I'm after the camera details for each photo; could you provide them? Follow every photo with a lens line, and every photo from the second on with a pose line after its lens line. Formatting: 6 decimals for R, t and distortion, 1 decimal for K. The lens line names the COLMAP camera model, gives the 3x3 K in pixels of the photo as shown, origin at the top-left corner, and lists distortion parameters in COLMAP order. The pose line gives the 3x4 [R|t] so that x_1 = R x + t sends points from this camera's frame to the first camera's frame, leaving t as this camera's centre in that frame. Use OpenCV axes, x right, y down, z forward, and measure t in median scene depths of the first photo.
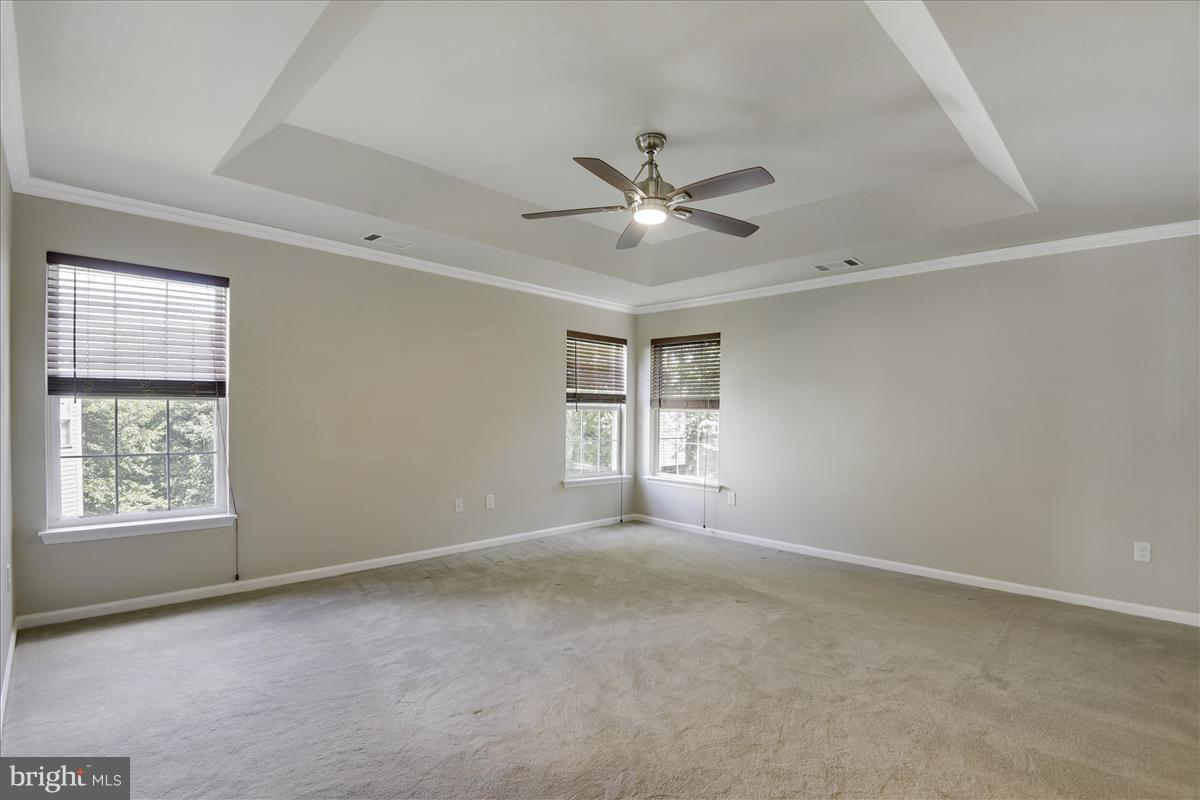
lens RADIAL K [[549.5, 0, 598.3], [0, 549.5, 403.3], [0, 0, 1]] dist [-0.000121, -0.000846]
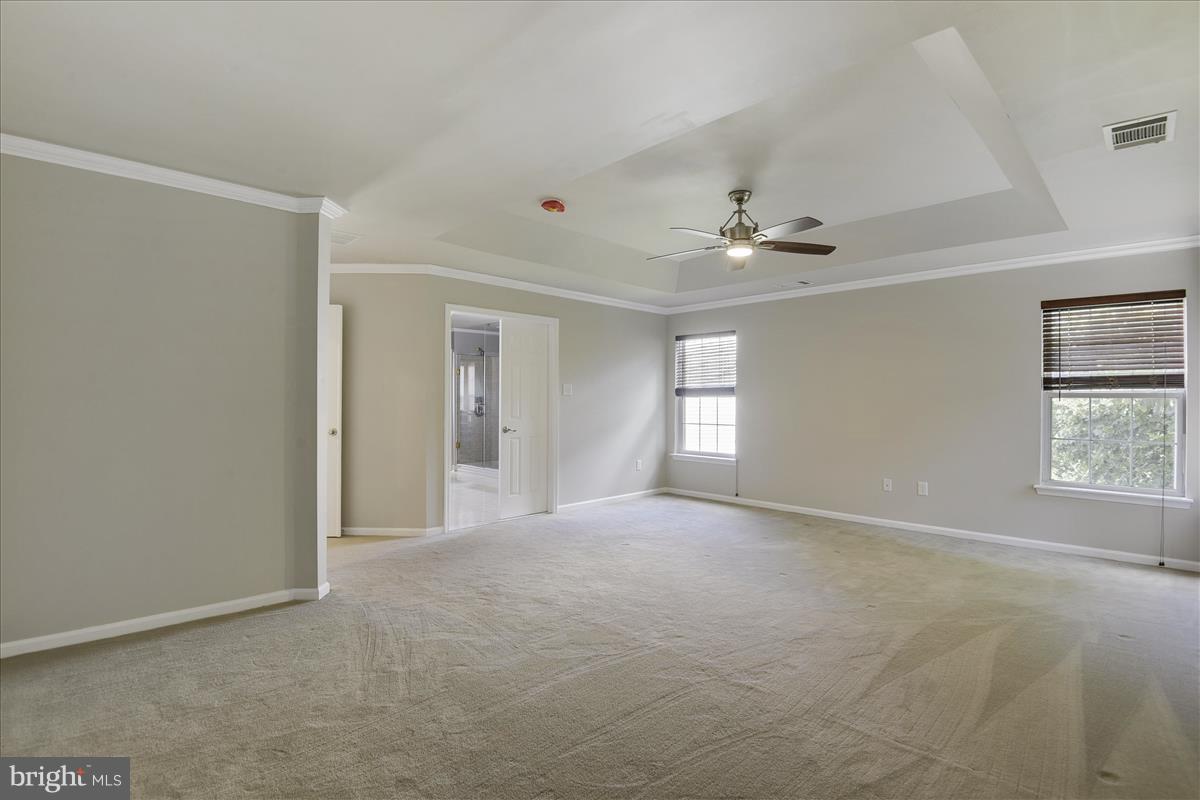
lens RADIAL K [[549.5, 0, 598.3], [0, 549.5, 403.3], [0, 0, 1]] dist [-0.000121, -0.000846]
pose [[0.031523, -0.012987, -0.999419, 0.992289], [0.007895, 0.999888, -0.012745, 0.031130], [0.999472, -0.007489, 0.031622, 0.427141]]
